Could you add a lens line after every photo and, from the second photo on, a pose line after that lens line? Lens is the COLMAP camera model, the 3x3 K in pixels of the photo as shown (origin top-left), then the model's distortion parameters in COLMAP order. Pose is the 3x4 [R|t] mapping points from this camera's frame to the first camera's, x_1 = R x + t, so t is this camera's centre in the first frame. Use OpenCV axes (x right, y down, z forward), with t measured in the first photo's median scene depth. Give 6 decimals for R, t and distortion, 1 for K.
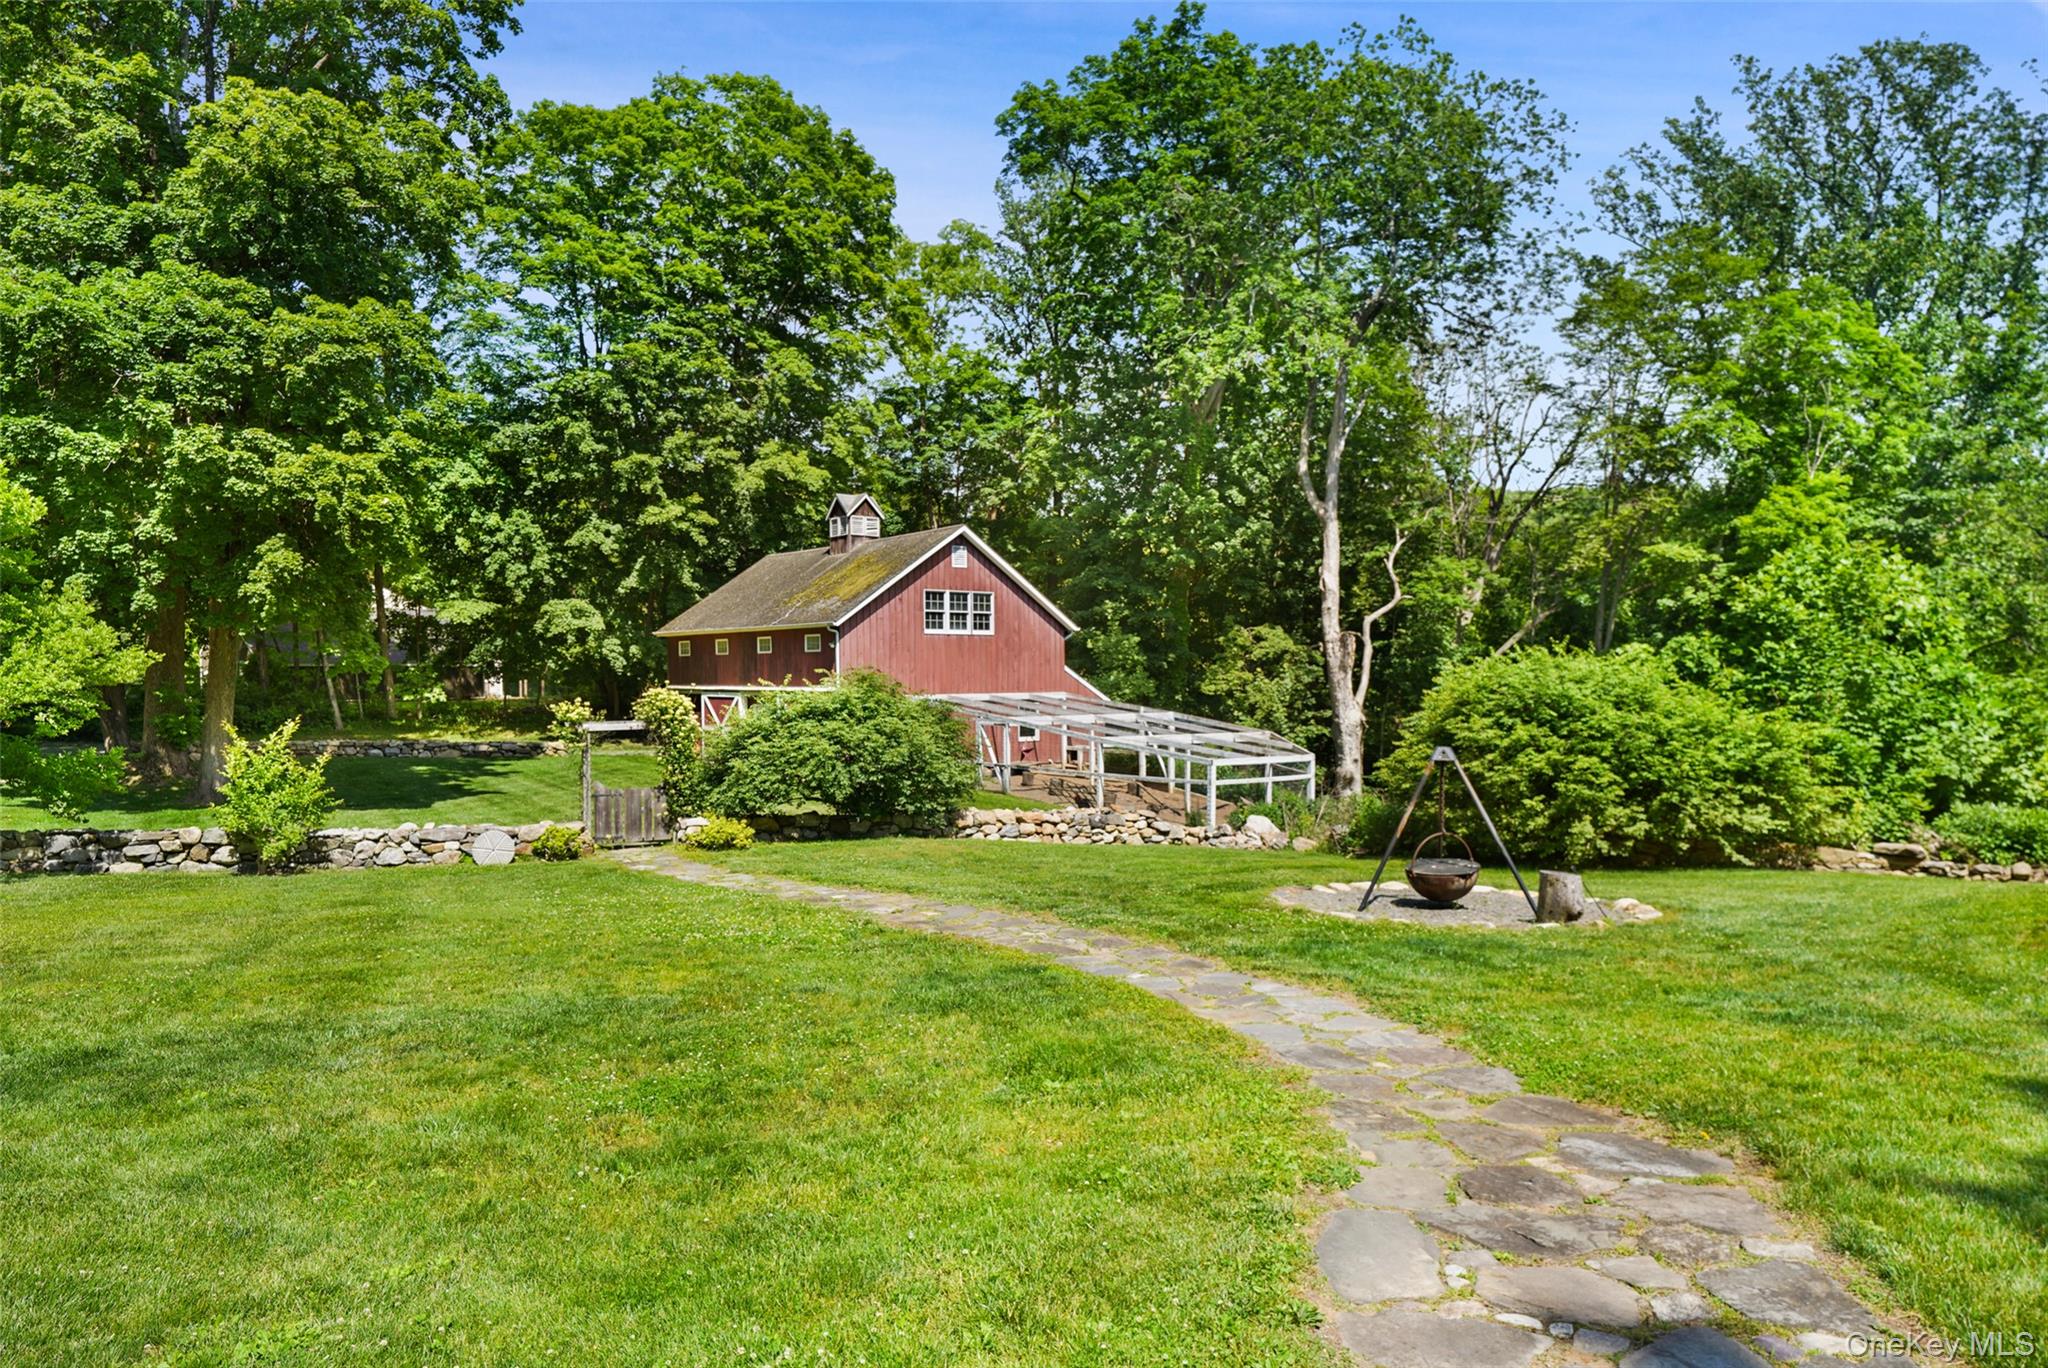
lens RADIAL K [[1263.0, 0, 1023.5], [0, 1263.0, 696.3], [0, 0, 1]] dist [-0.007635, -0.005997]
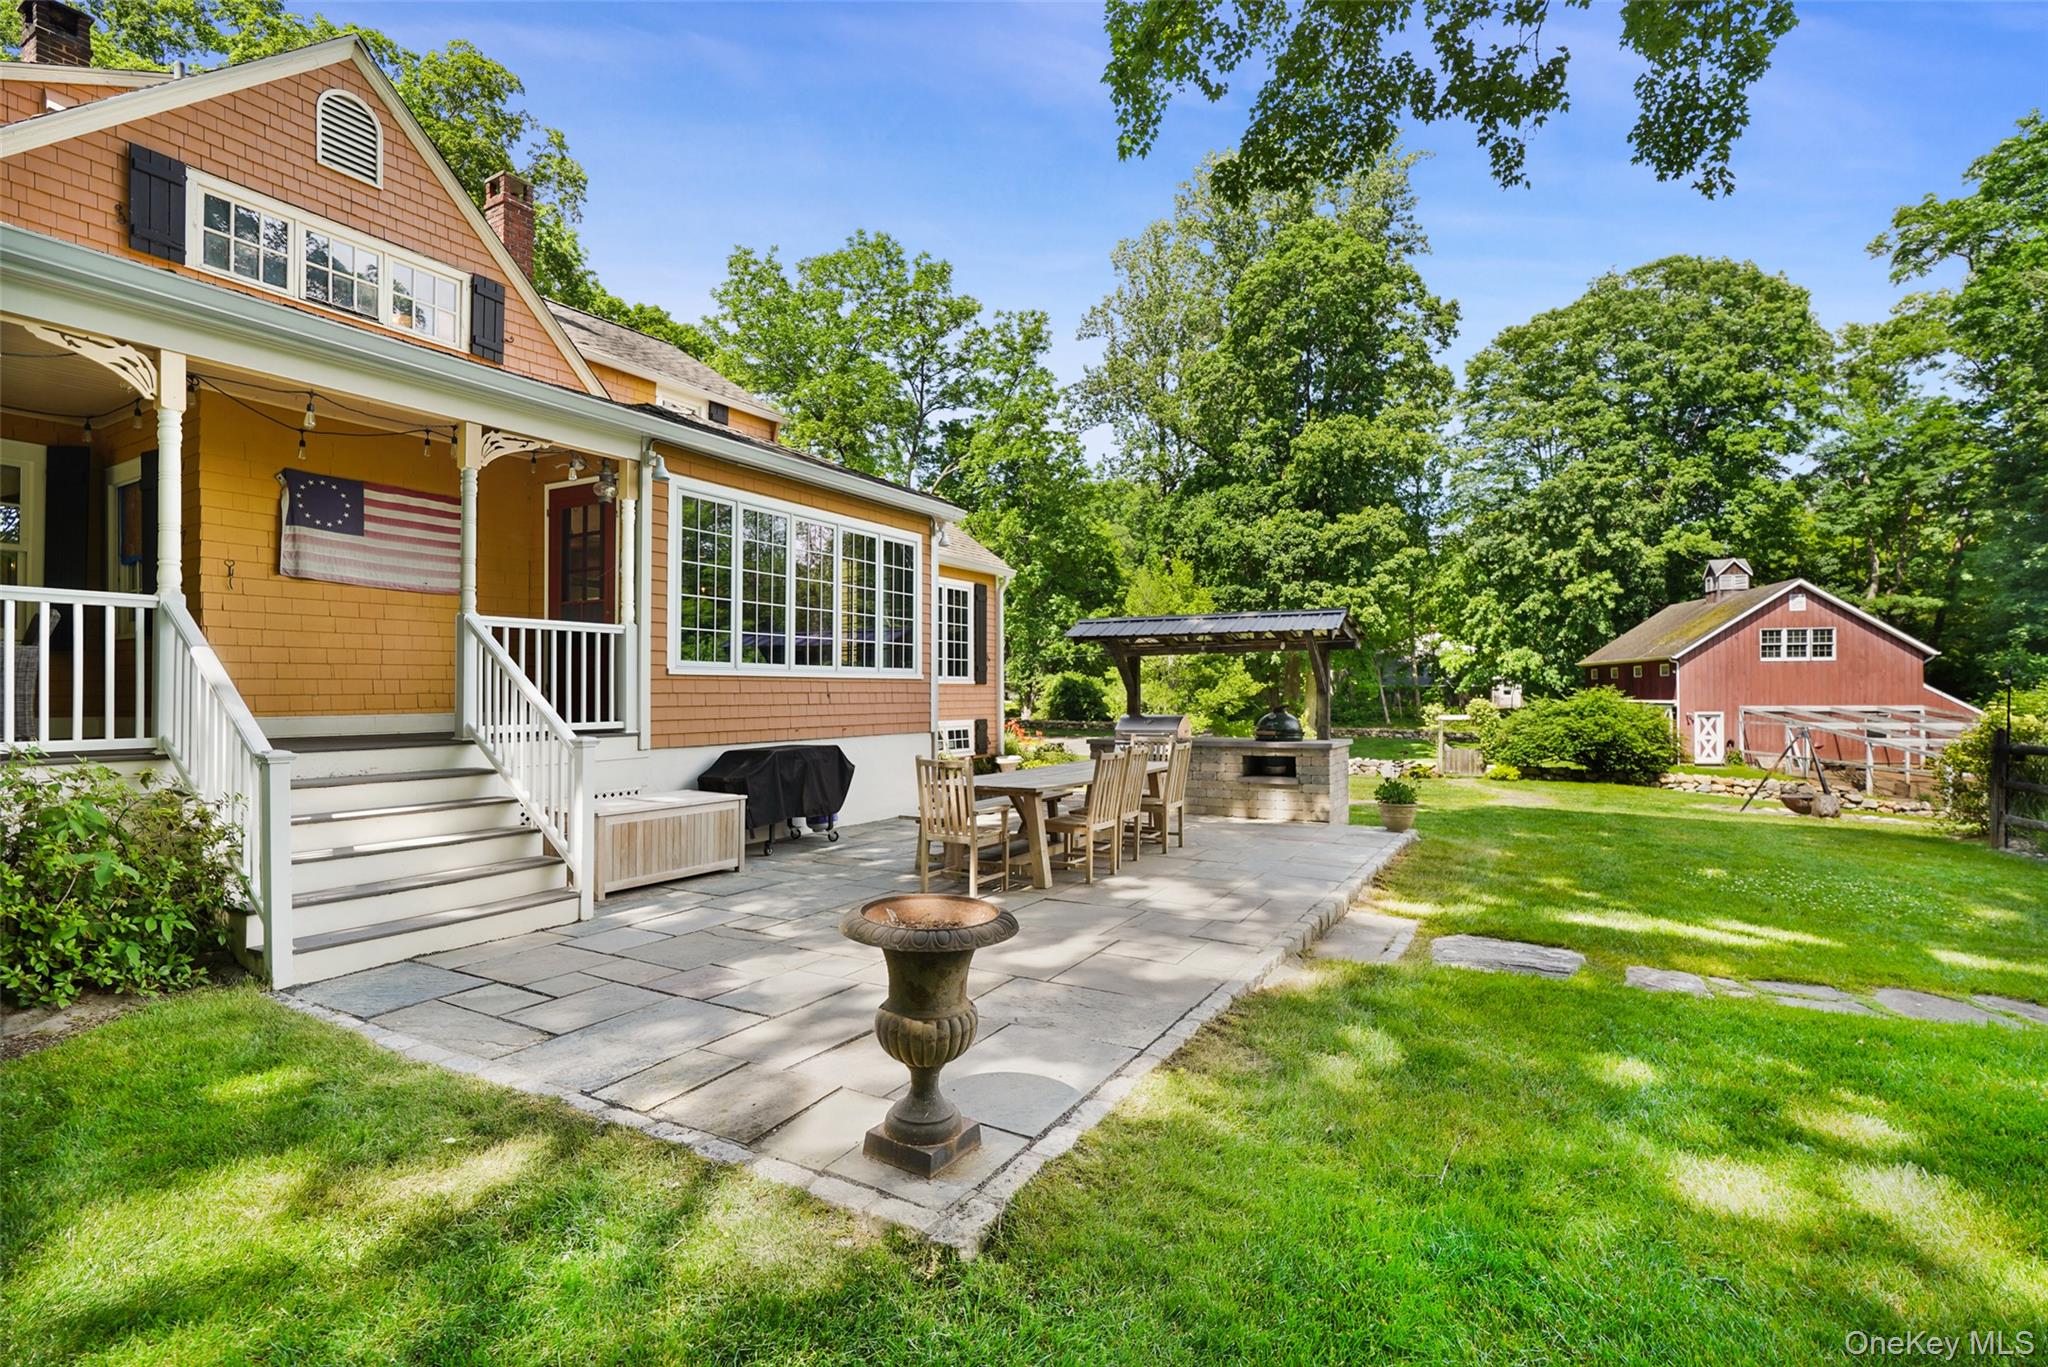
lens RADIAL K [[926.9, 0, 1020.9], [0, 926.9, 684.5], [0, 0, 1]] dist [-0.001017, 0.000041]
pose [[0.591295, -0.008263, -0.806413, 0.264501], [-0.011454, 0.999761, -0.018643, 0.003745], [0.806374, 0.020260, 0.591058, -0.251588]]
